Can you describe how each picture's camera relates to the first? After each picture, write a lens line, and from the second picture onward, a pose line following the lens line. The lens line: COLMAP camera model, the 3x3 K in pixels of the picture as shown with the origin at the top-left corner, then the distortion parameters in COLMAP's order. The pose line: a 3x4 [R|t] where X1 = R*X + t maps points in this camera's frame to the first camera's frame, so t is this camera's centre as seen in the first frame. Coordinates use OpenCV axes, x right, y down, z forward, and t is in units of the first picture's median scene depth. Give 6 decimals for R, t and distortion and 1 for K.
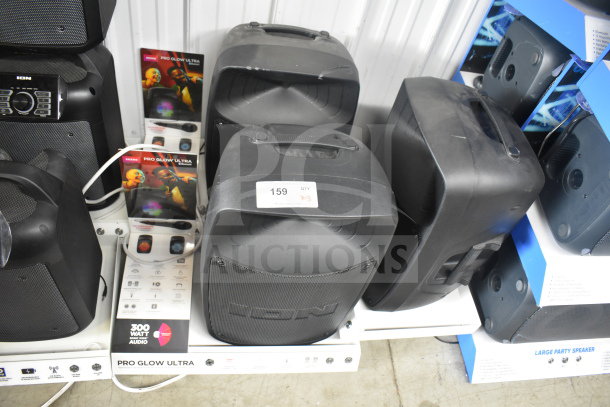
lens RADIAL K [[471.5, 0, 305.9], [0, 471.5, 205.8], [0, 0, 1]] dist [-0.098632, 0.016386]
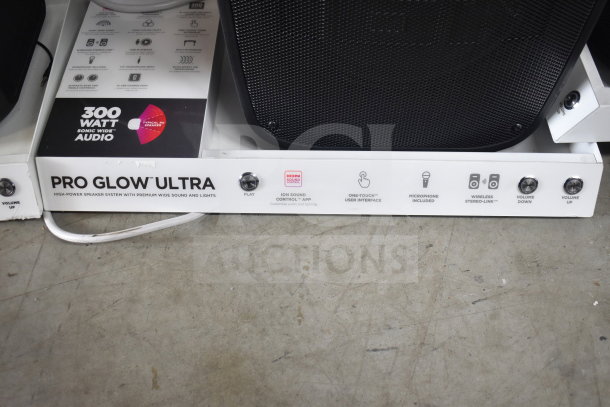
lens RADIAL K [[626.4, 0, 305.3], [0, 626.4, 204.8], [0, 0, 1]] dist [-0.076910, 0.000000]
pose [[0.977752, -0.025564, -0.208199, -0.030543], [0.036324, 0.998185, 0.048026, 0.323518], [0.206594, -0.054521, 0.976907, 0.417926]]
